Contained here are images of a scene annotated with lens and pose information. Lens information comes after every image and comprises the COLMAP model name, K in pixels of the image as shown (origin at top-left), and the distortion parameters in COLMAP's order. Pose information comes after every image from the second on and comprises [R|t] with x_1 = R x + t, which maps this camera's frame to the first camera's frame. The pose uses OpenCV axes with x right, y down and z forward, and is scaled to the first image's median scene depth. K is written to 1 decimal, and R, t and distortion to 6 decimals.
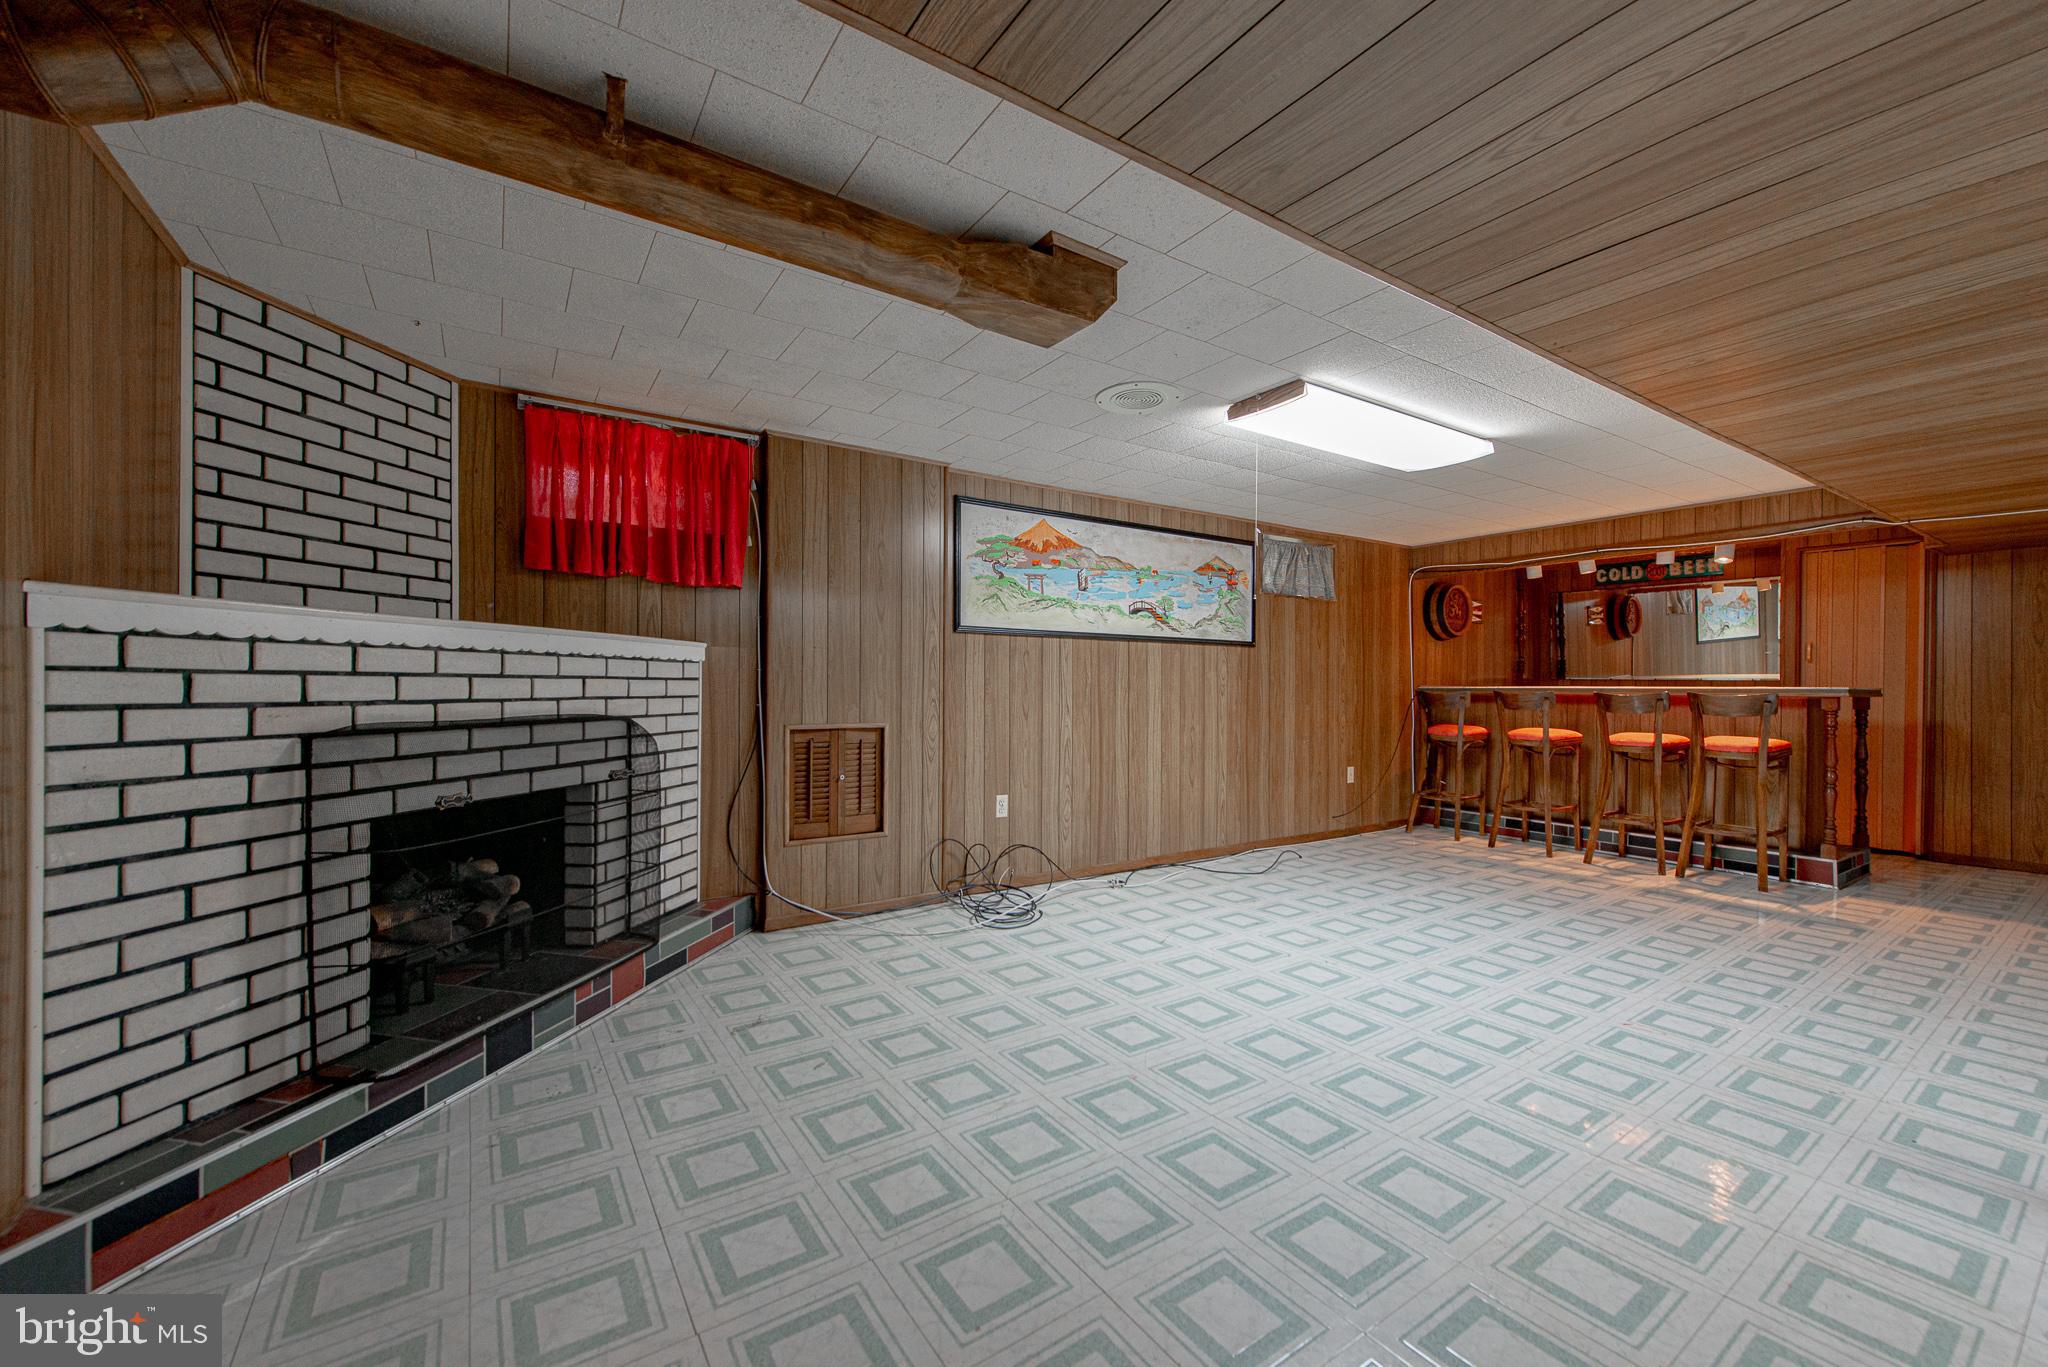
lens RADIAL K [[798.7, 0, 1023.9], [0, 798.7, 686.6], [0, 0, 1]] dist [0.007970, -0.002178]
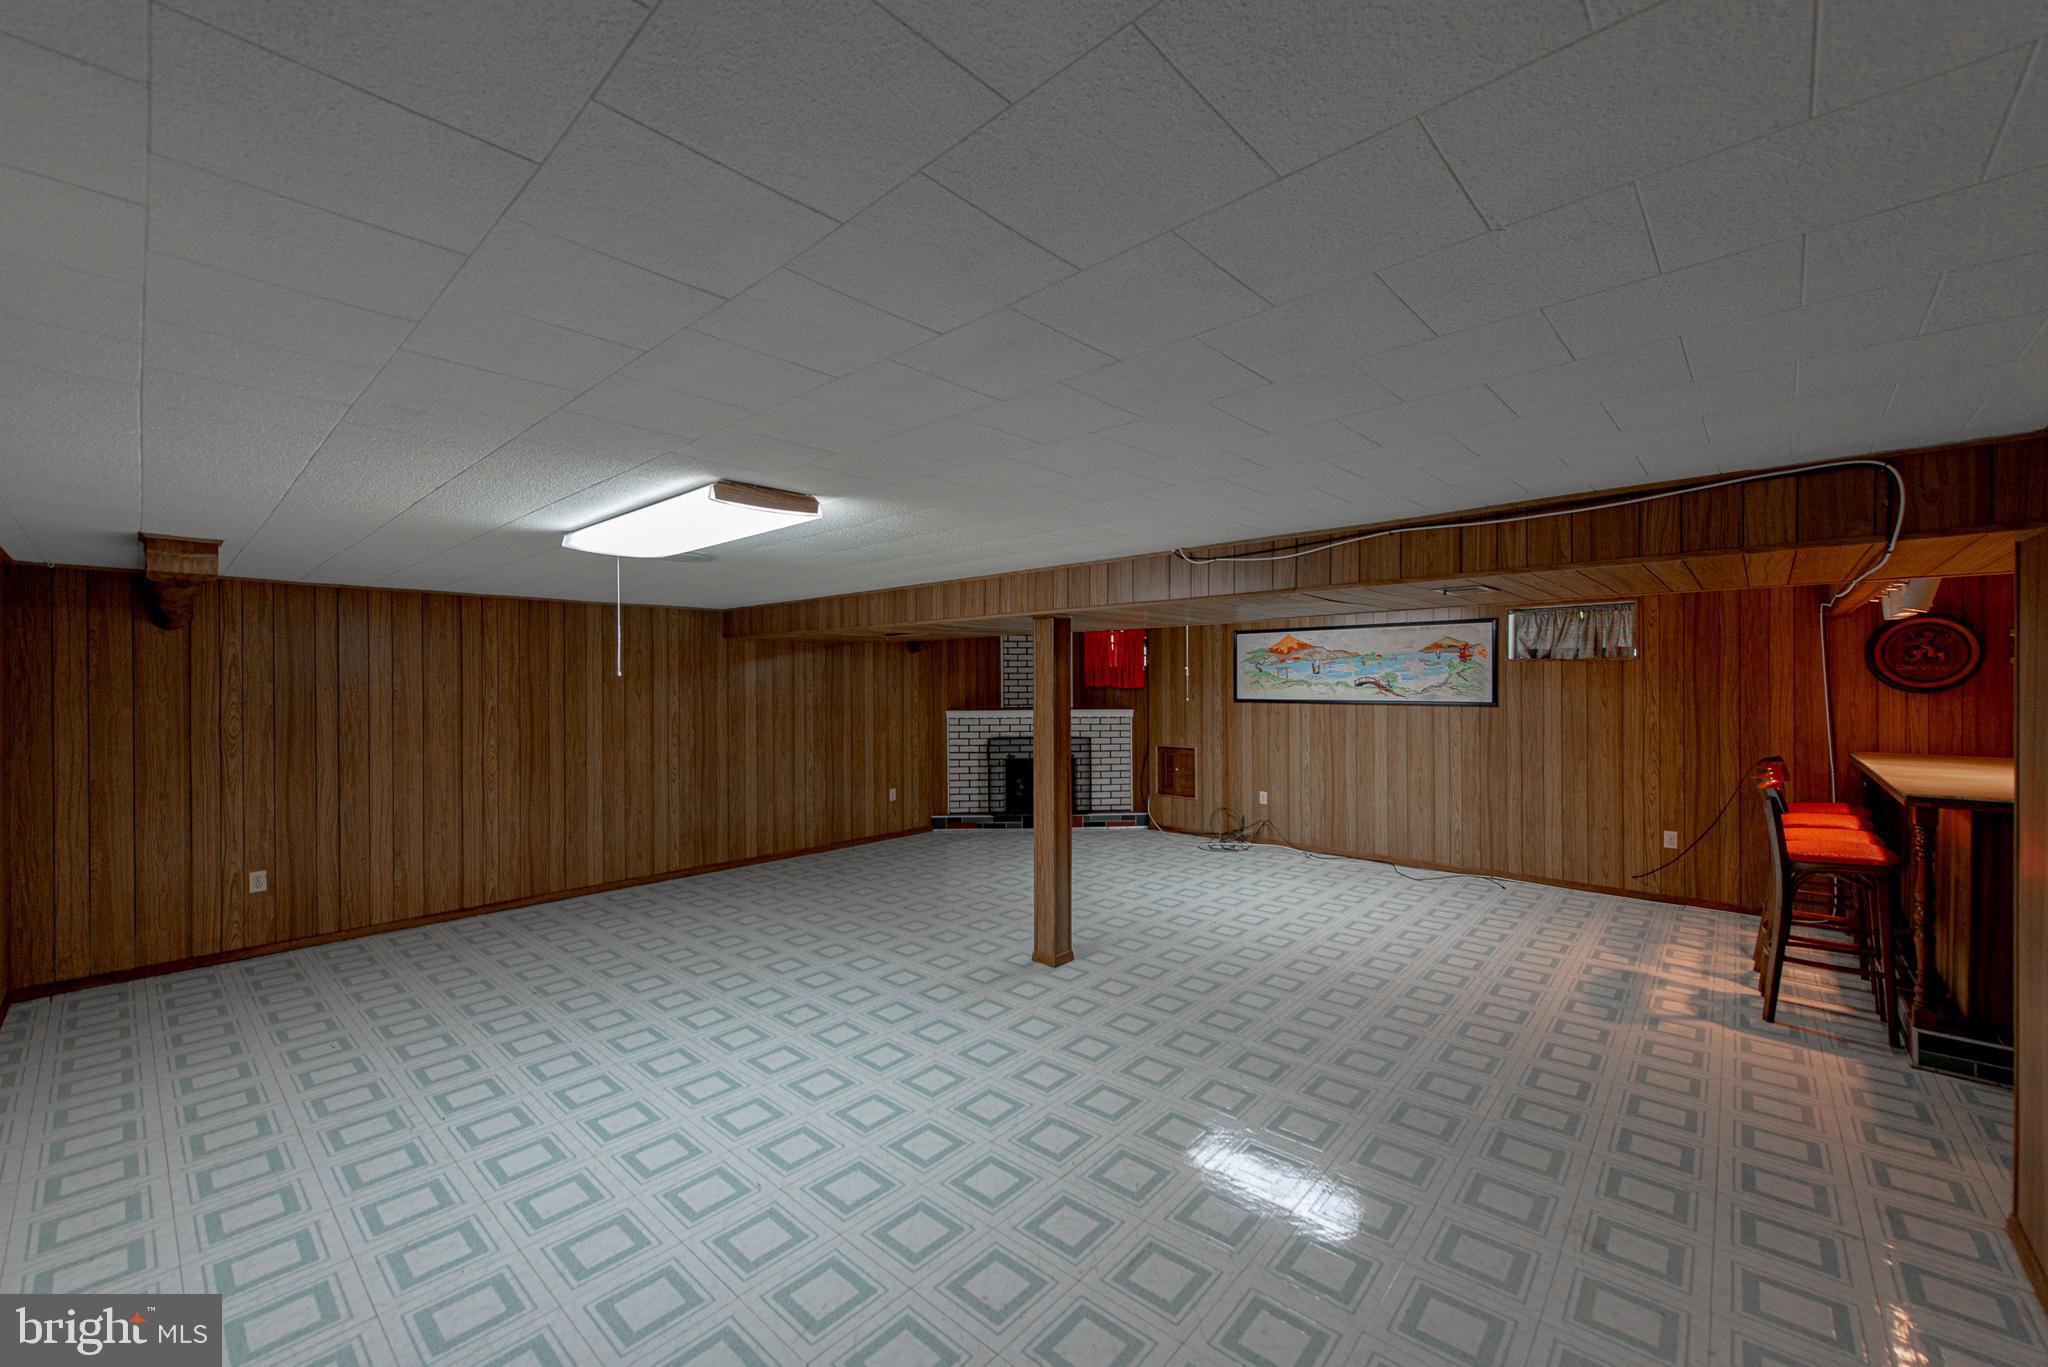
lens RADIAL K [[798.7, 0, 1018.9], [0, 798.7, 685.6], [0, 0, 1]] dist [0.007970, -0.002178]
pose [[0.232883, -0.002566, -0.972501, 1.527365], [0.006253, 0.999980, -0.001141, -0.100259], [0.972485, -0.005815, 0.232895, 0.042396]]
